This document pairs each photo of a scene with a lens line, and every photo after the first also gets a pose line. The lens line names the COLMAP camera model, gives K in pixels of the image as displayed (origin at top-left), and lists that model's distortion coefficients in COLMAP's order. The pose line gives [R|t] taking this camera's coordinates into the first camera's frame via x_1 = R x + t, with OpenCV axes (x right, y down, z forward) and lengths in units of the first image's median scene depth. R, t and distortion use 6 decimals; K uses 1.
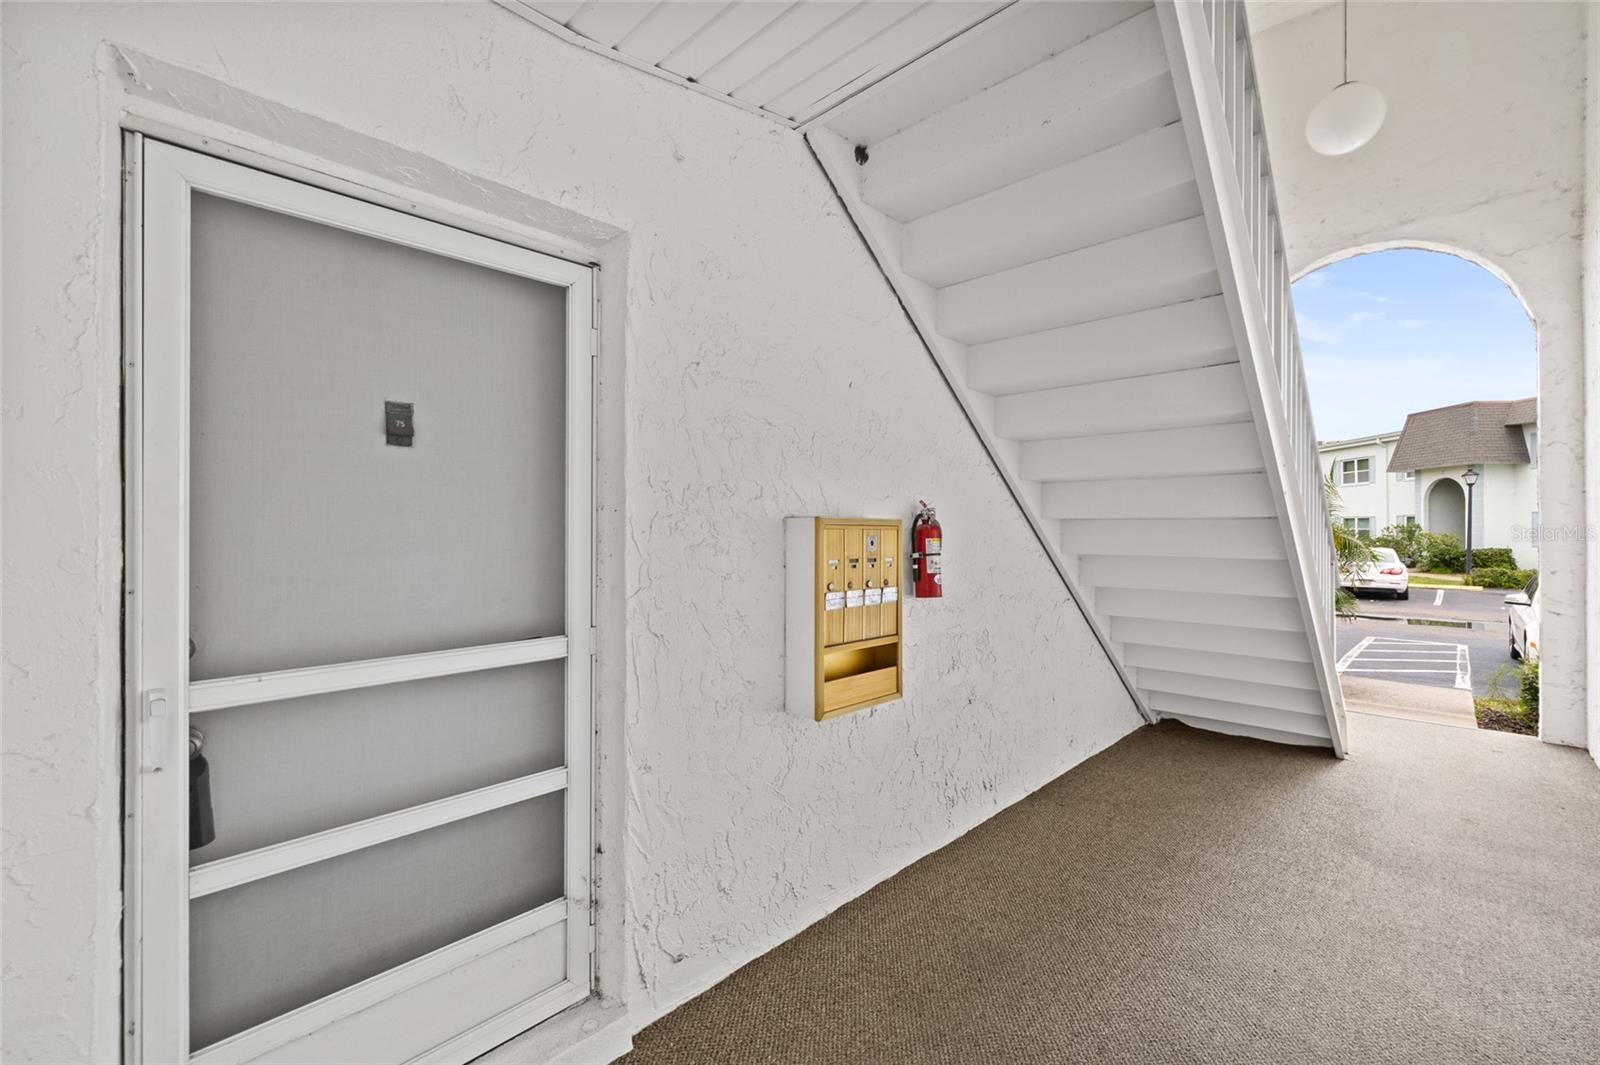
lens RADIAL K [[682.6, 0, 800.0], [0, 682.6, 532.5], [0, 0, 1]] dist [0.000789, 0.000265]
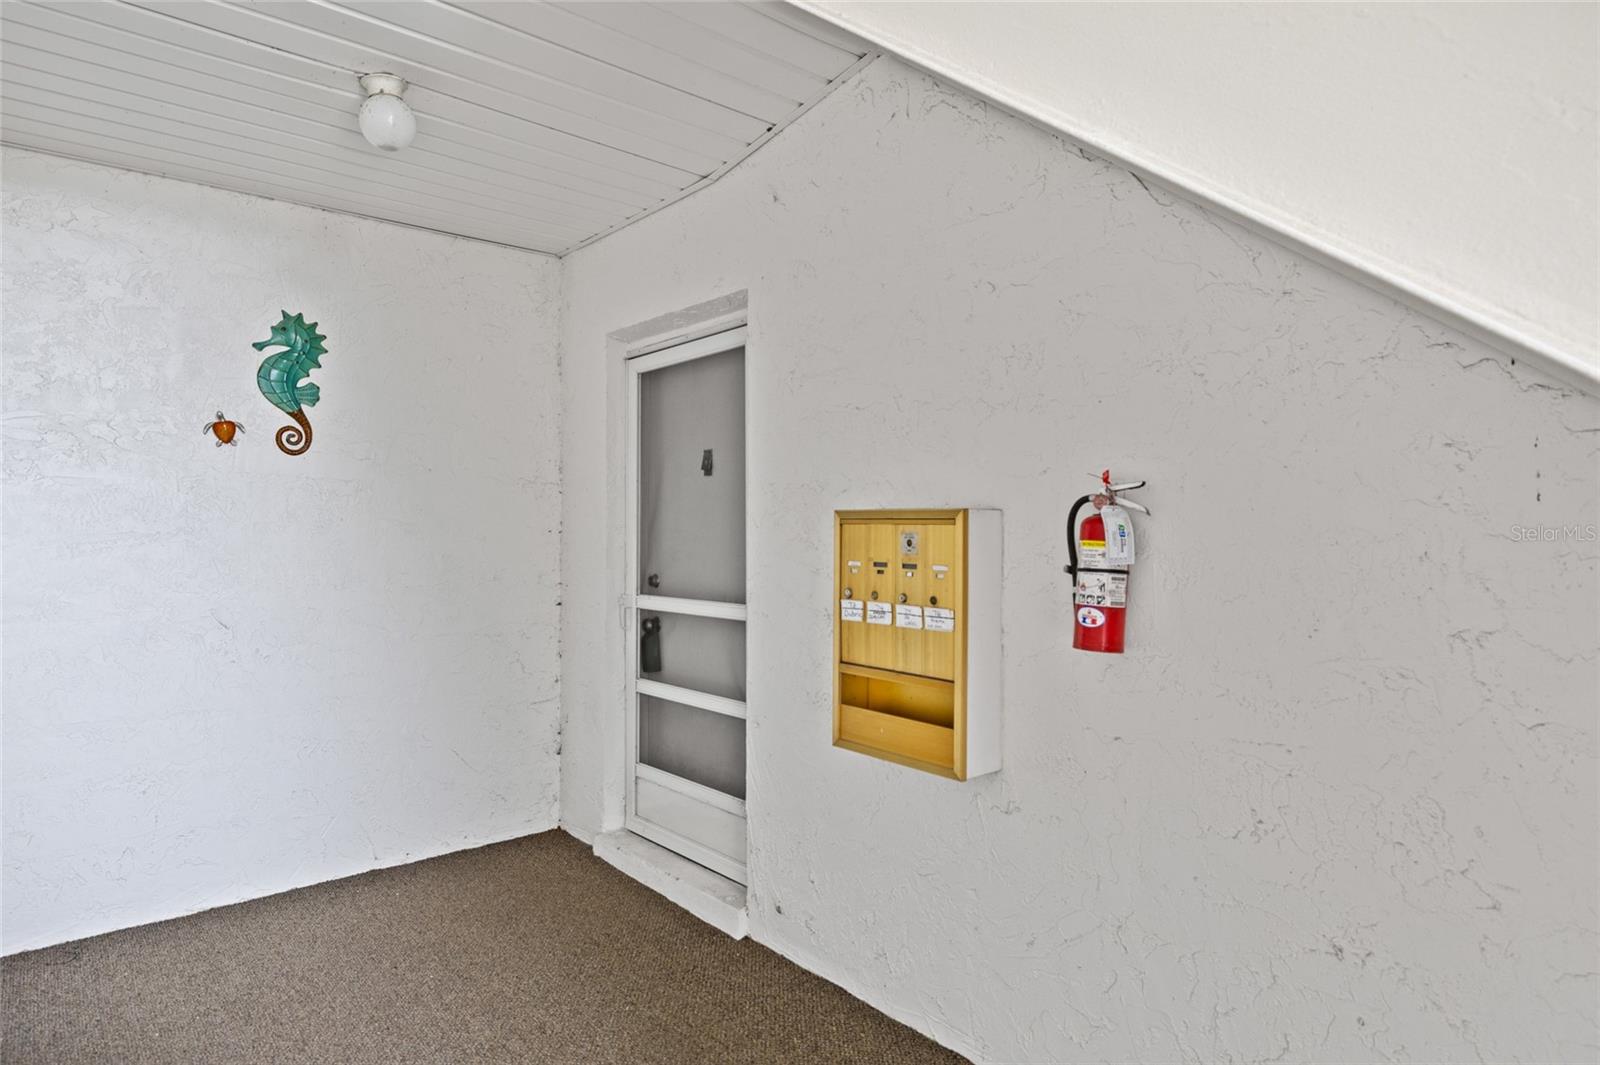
lens RADIAL K [[903.4, 0, 800.0], [0, 903.4, 532.5], [0, 0, 1]] dist [-0.000481, -0.000407]
pose [[-0.095546, -0.001871, -0.995423, 1.118122], [-0.012517, 0.999921, -0.000678, 0.006736], [0.995346, 0.012395, -0.095561, 1.011672]]
